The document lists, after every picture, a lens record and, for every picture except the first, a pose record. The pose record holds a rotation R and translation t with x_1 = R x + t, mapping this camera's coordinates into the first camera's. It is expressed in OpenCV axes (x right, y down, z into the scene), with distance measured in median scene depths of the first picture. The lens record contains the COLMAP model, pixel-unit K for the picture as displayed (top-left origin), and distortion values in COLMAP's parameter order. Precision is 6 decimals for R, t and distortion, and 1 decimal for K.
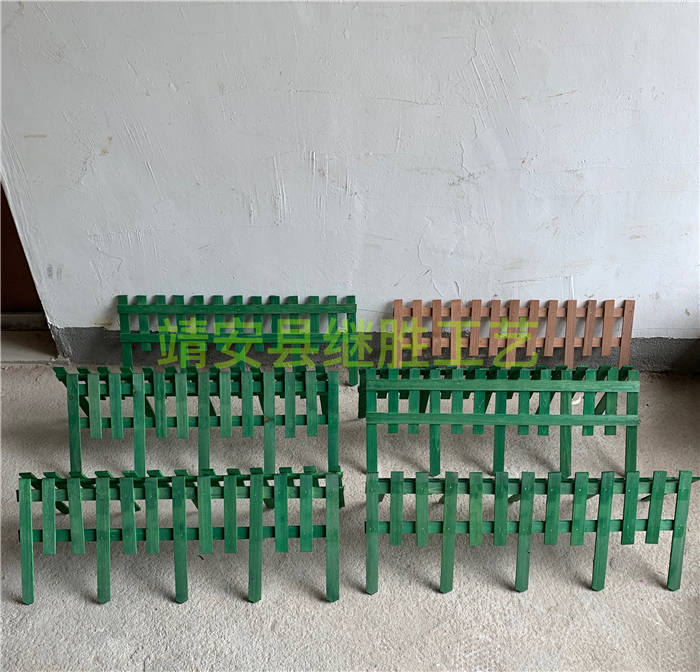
lens RADIAL K [[724.8, 0, 347.7], [0, 724.8, 334.4], [0, 0, 1]] dist [0.008335, 0.000000]
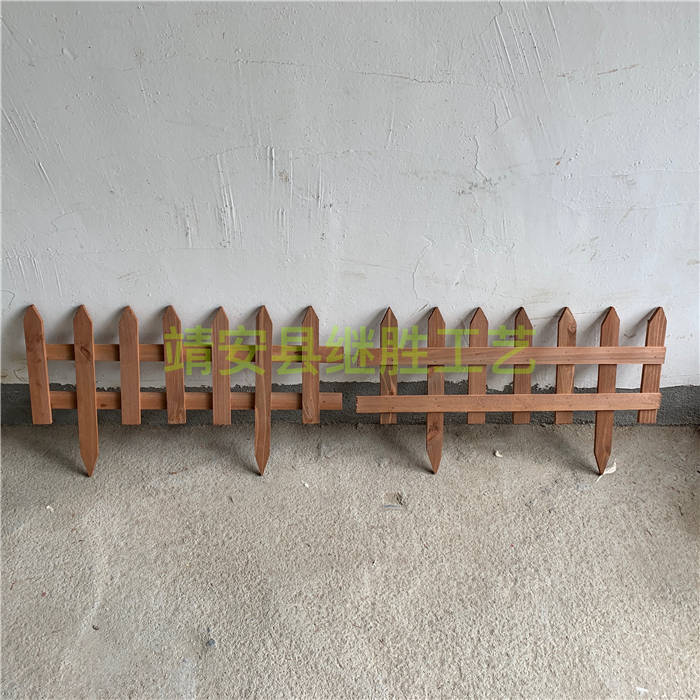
lens RADIAL K [[708.8, 0, 348.2], [0, 708.8, 346.3], [0, 0, 1]] dist [-0.000672, 0.000000]
pose [[0.998622, -0.009280, 0.051655, -0.009916], [0.007889, 0.999602, 0.027075, -0.072065], [-0.051886, -0.026630, 0.998298, 0.282868]]
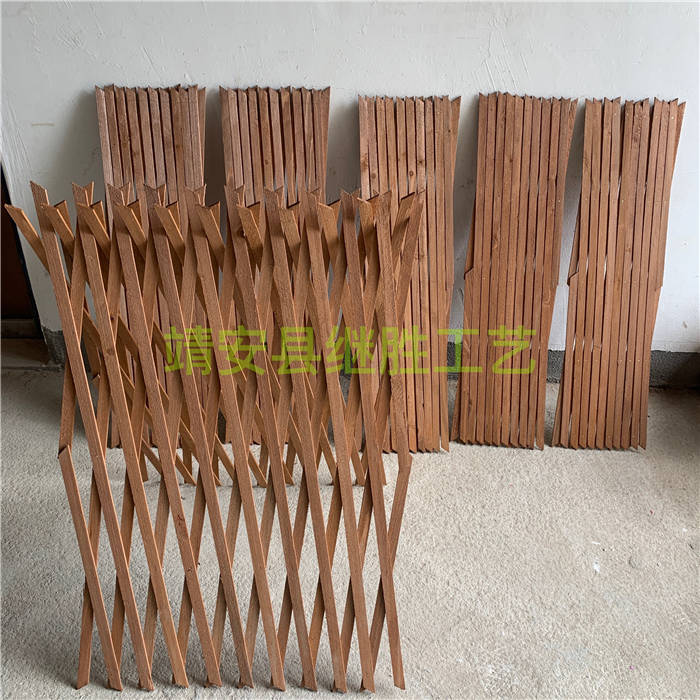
lens RADIAL K [[708.8, 0, 347.9], [0, 708.8, 345.0], [0, 0, 1]] dist [-0.000672, 0.000000]
pose [[0.998484, 0.016894, 0.052386, -0.061984], [-0.012708, 0.996775, -0.079229, 0.093107], [-0.053556, 0.078443, 0.995479, 0.044598]]
